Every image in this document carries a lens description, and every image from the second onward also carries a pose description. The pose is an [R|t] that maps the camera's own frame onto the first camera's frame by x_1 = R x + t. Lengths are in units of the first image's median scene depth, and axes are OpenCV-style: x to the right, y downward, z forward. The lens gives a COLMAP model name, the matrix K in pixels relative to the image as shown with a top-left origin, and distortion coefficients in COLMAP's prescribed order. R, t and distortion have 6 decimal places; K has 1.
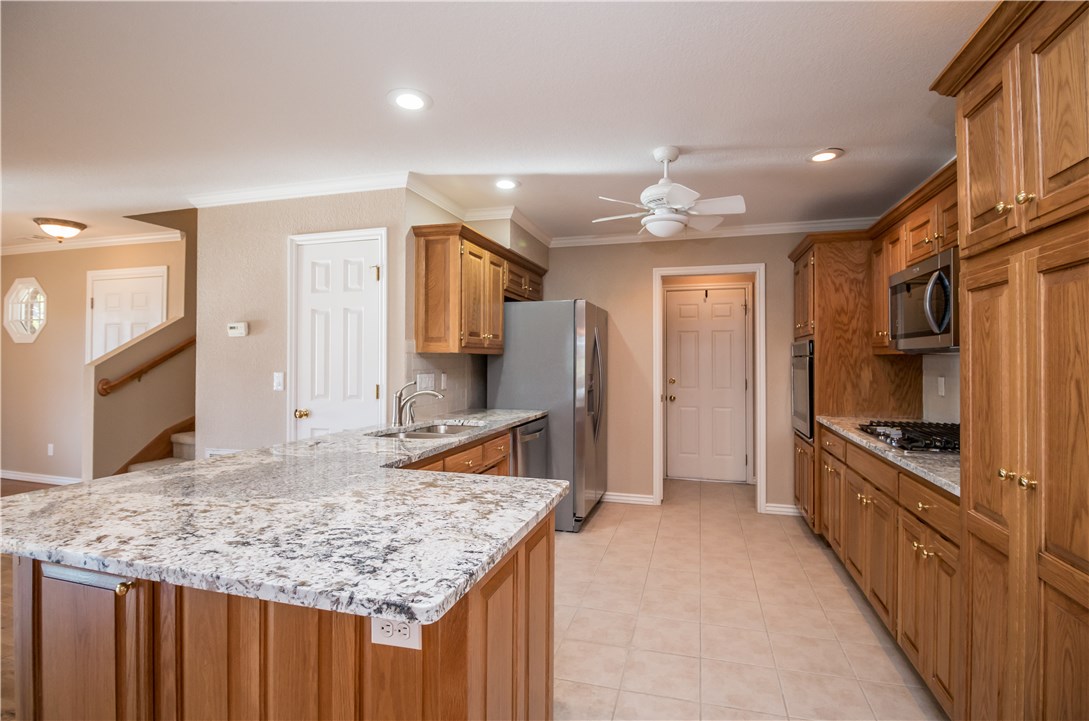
lens RADIAL K [[511.9, 0, 561.7], [0, 511.9, 356.1], [0, 0, 1]] dist [-0.008848, -0.000330]
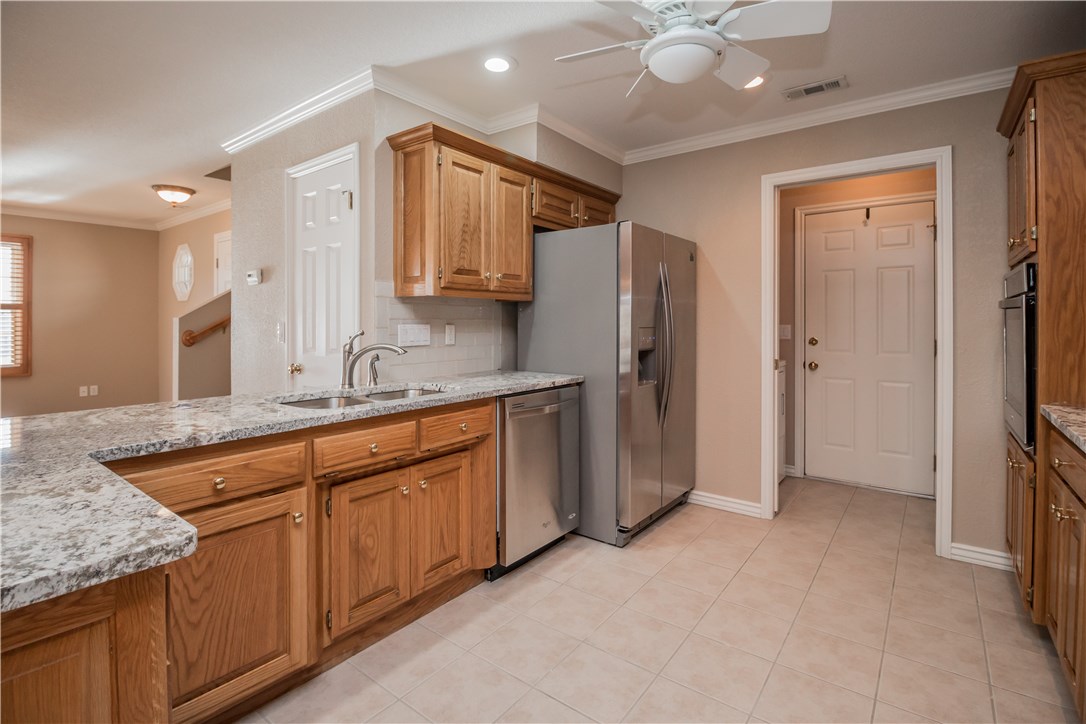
lens RADIAL K [[518.5, 0, 544.3], [0, 518.5, 322.8], [0, 0, 1]] dist [-0.017732, -0.001506]
pose [[0.928385, 0.000197, -0.371619, 0.217661], [0.003111, 0.999961, 0.008303, 0.026210], [0.371606, -0.008864, 0.928348, 0.319772]]
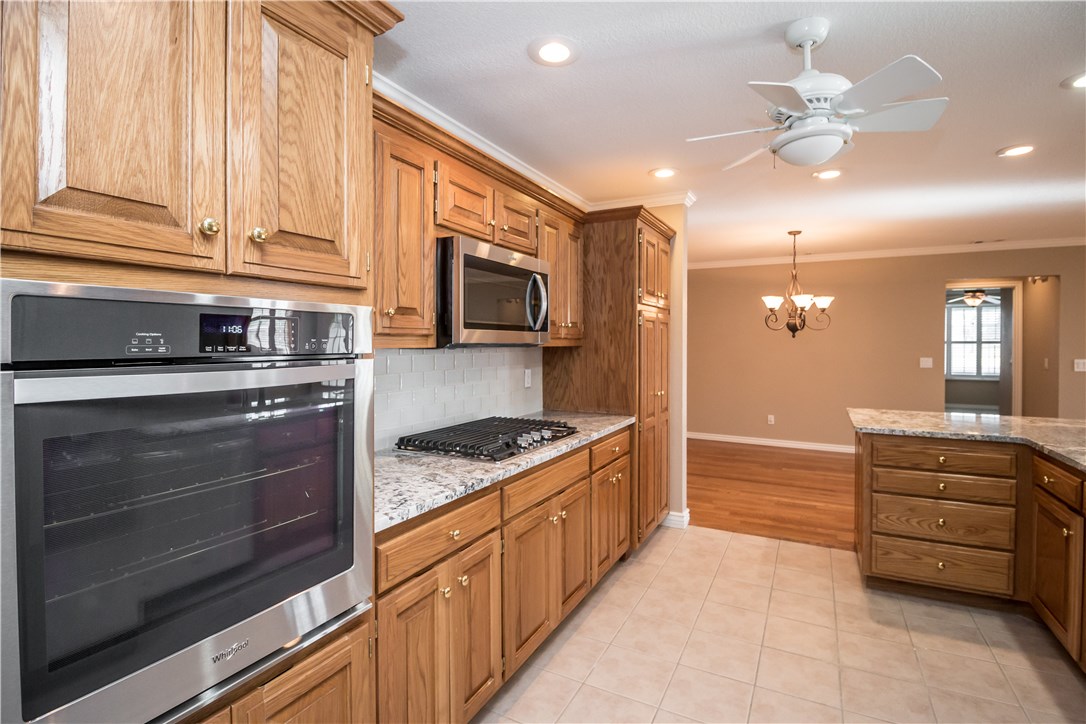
lens RADIAL K [[506.3, 0, 546.1], [0, 506.3, 347.7], [0, 0, 1]] dist [-0.000603, -0.009647]
pose [[-0.976158, -0.007511, 0.216932, 0.302236], [-0.007257, 0.999972, 0.001966, -0.006198], [-0.216940, 0.000344, -0.976185, 1.321638]]
